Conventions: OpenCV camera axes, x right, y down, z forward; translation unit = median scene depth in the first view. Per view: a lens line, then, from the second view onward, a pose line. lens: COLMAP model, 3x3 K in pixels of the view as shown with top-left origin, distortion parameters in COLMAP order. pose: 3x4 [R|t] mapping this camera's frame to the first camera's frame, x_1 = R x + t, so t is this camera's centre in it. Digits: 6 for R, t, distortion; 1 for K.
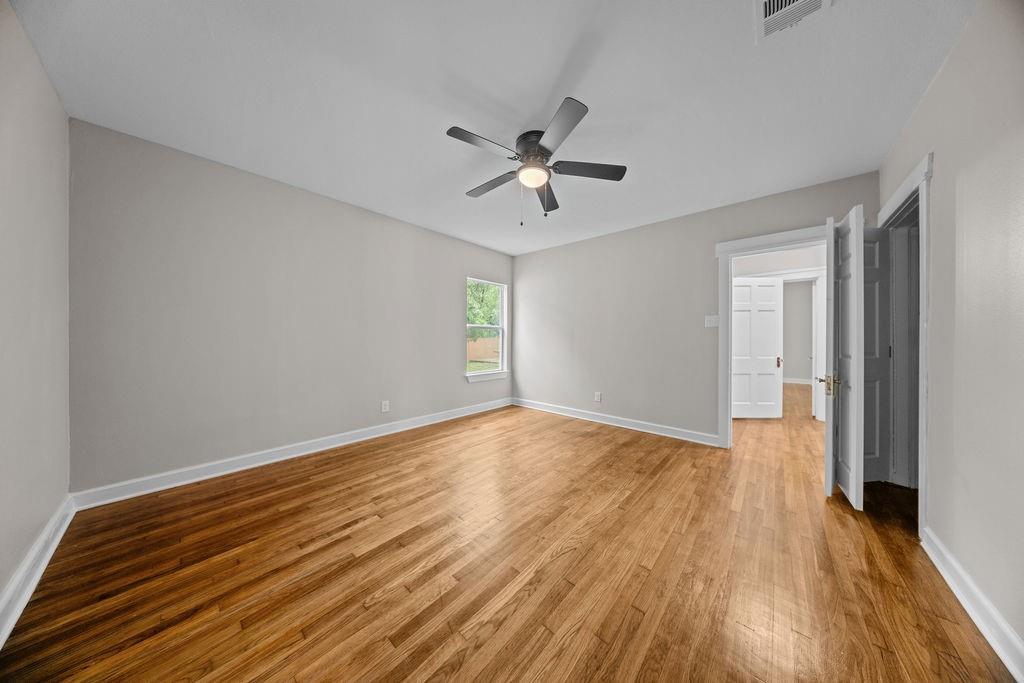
lens RADIAL K [[302.0, 0, 517.3], [0, 302.0, 338.4], [0, 0, 1]] dist [-0.000598, -0.001016]
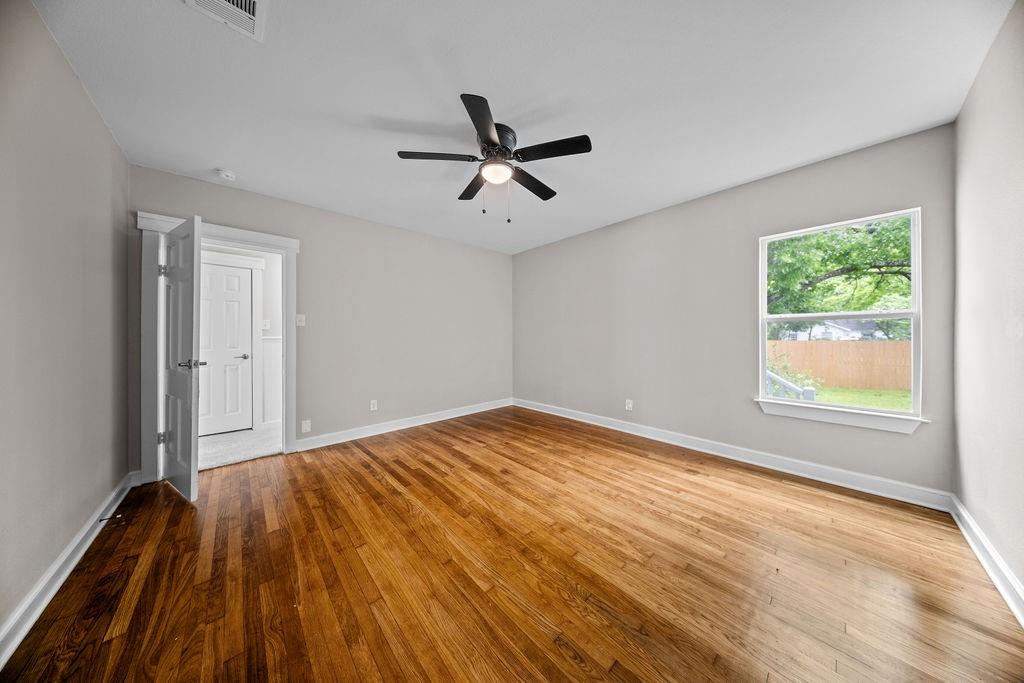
lens RADIAL K [[302.0, 0, 515.9], [0, 302.0, 340.8], [0, 0, 1]] dist [-0.000598, -0.001016]
pose [[-0.114175, 0.010399, -0.993406, 1.143089], [-0.000550, 0.999944, 0.010530, -0.009660], [0.993460, 0.001749, -0.114163, 1.328135]]
